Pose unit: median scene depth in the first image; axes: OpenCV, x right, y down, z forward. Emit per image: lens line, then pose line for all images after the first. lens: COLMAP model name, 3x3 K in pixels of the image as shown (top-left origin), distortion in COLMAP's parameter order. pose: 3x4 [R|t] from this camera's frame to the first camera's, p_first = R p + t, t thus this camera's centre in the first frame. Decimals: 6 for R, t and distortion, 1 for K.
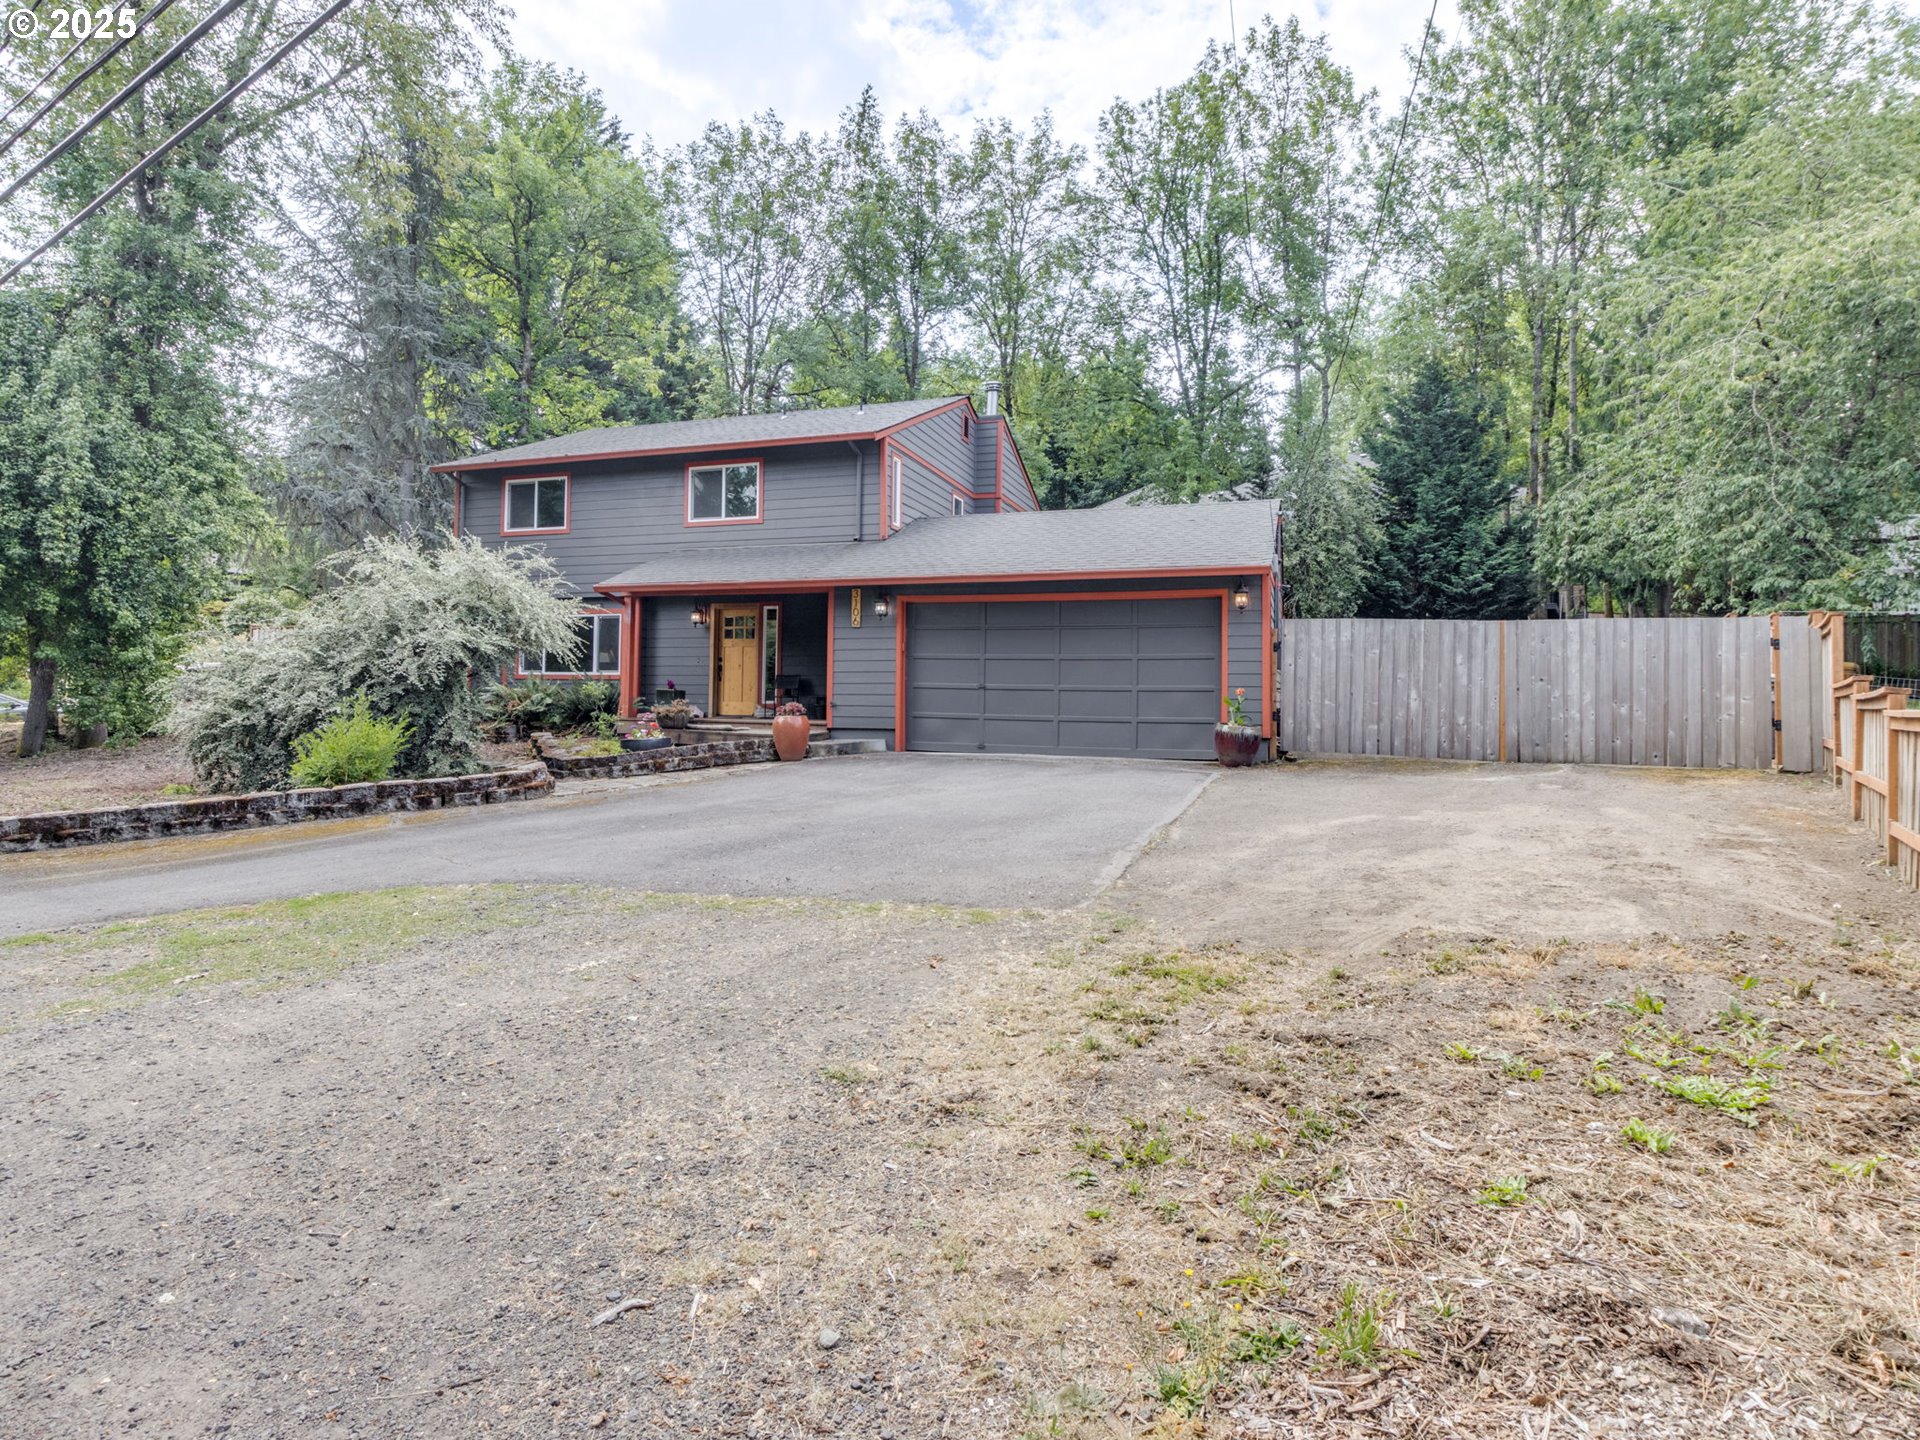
lens RADIAL K [[1007.4, 0, 960.4], [0, 1007.4, 705.7], [0, 0, 1]] dist [-0.004288, -0.001742]
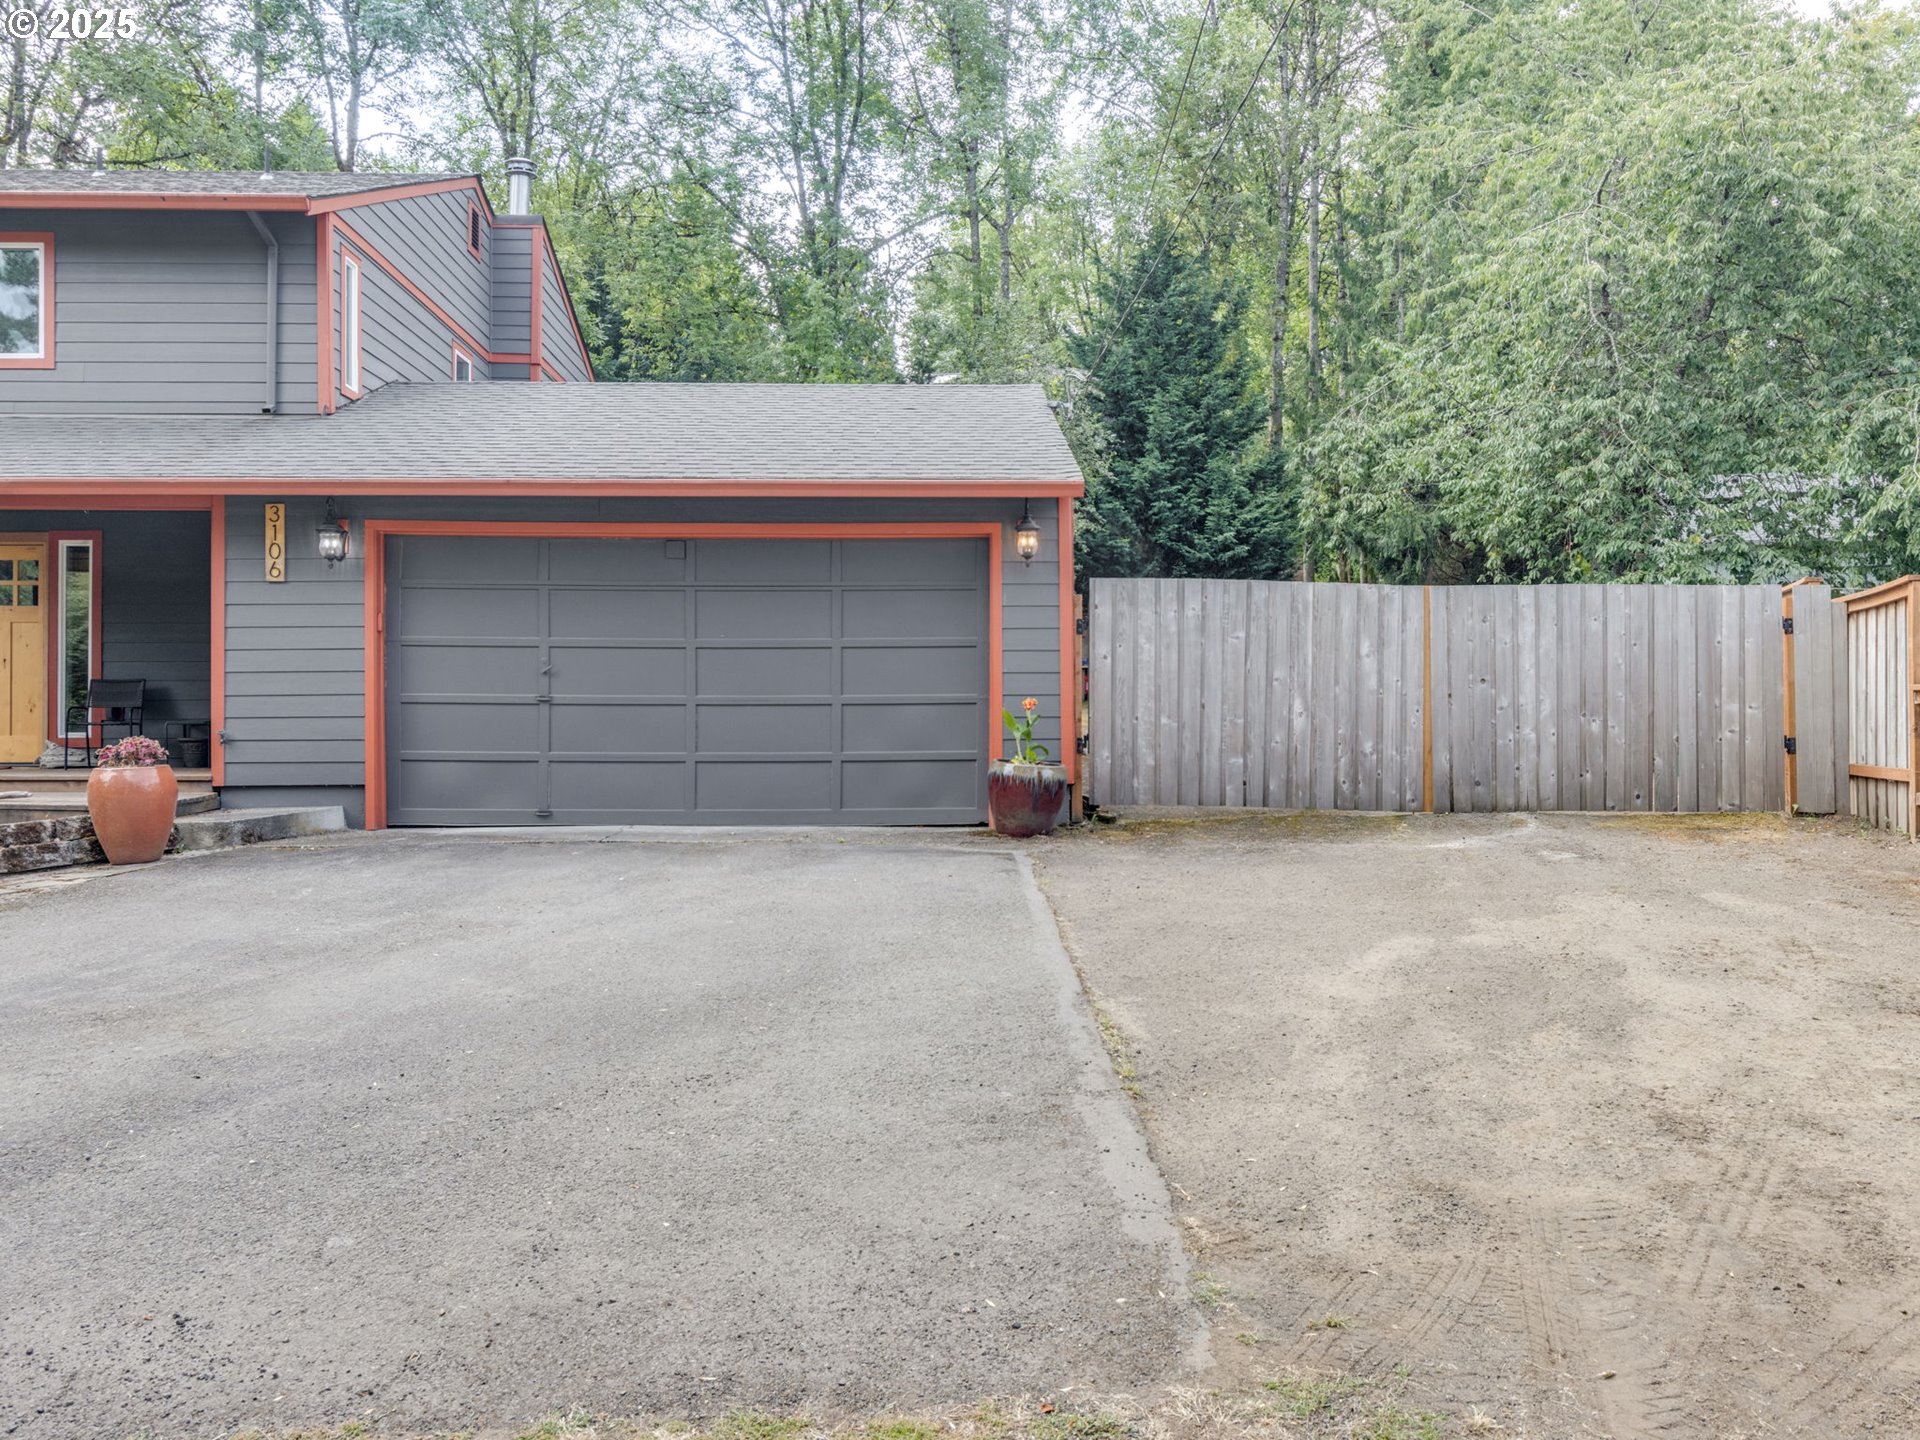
lens RADIAL K [[1464.7, 0, 957.5], [0, 1464.7, 725.9], [0, 0, 1]] dist [-0.001793, 0.000069]
pose [[0.936438, -0.015316, 0.350498, -0.040532], [0.015214, 0.999880, 0.003046, -0.003806], [-0.350502, 0.002481, 0.936559, 0.197260]]
